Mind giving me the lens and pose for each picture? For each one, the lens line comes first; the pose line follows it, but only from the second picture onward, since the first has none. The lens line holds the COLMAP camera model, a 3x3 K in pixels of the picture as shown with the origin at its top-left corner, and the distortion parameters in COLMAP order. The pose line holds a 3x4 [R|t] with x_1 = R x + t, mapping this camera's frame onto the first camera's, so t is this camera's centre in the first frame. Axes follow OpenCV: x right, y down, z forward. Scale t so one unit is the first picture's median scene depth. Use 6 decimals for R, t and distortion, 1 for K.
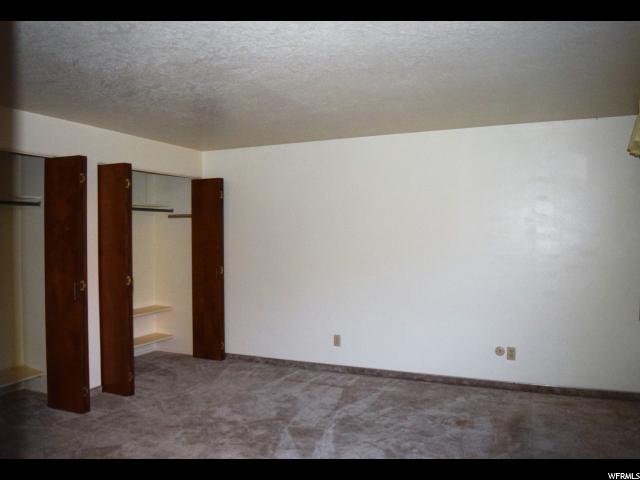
lens RADIAL K [[500.0, 0, 366.6], [0, 500.0, 241.1], [0, 0, 1]] dist [-0.095563, 0.024548]
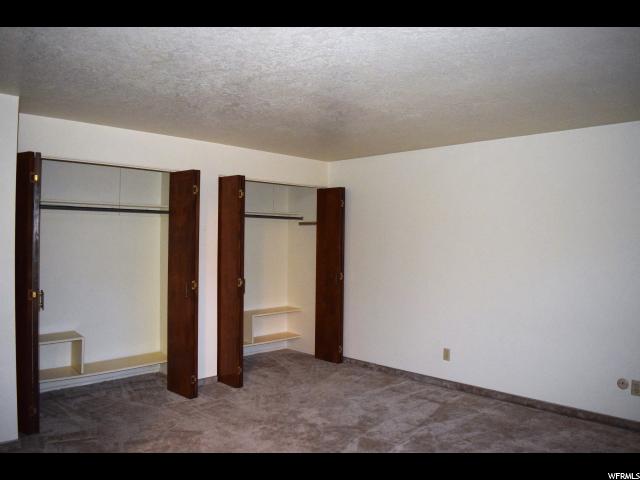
lens RADIAL K [[500.0, 0, 331.2], [0, 500.0, 244.2], [0, 0, 1]] dist [-0.095563, 0.024548]
pose [[0.932064, 0.022094, -0.361619, 0.104726], [-0.025391, 0.999668, -0.004369, -0.004893], [0.361402, 0.013254, 0.932316, 0.033586]]
